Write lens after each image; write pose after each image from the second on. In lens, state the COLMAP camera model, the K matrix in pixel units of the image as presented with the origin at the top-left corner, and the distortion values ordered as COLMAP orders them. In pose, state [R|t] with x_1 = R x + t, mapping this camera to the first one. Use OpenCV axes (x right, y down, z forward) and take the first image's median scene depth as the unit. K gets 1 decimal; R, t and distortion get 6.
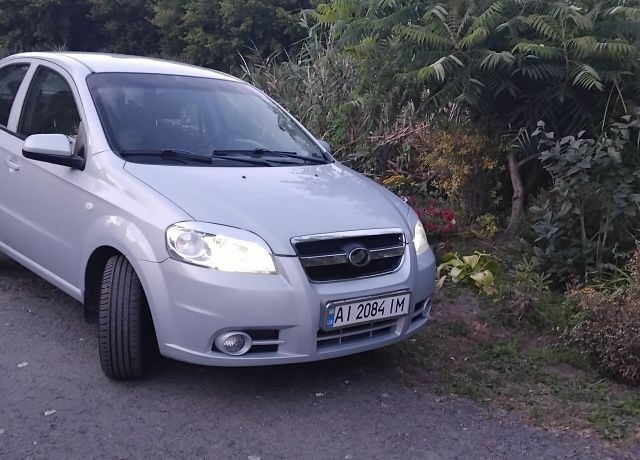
lens RADIAL K [[290.2, 0, 320.0], [0, 290.2, 229.7], [0, 0, 1]] dist [-0.004479, 0.000568]
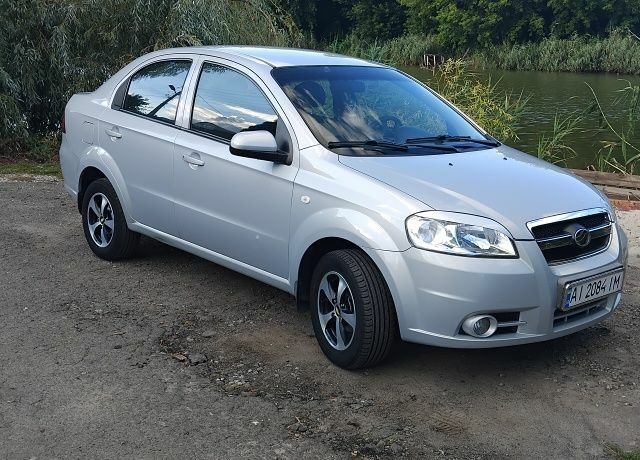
lens RADIAL K [[259.8, 0, 320.0], [0, 259.8, 230.6], [0, 0, 1]] dist [0.002178, -0.000253]
pose [[0.998849, -0.045527, -0.015076, -0.811485], [0.046499, 0.996317, 0.072047, -0.041272], [0.011741, -0.072665, 0.997287, 0.087334]]
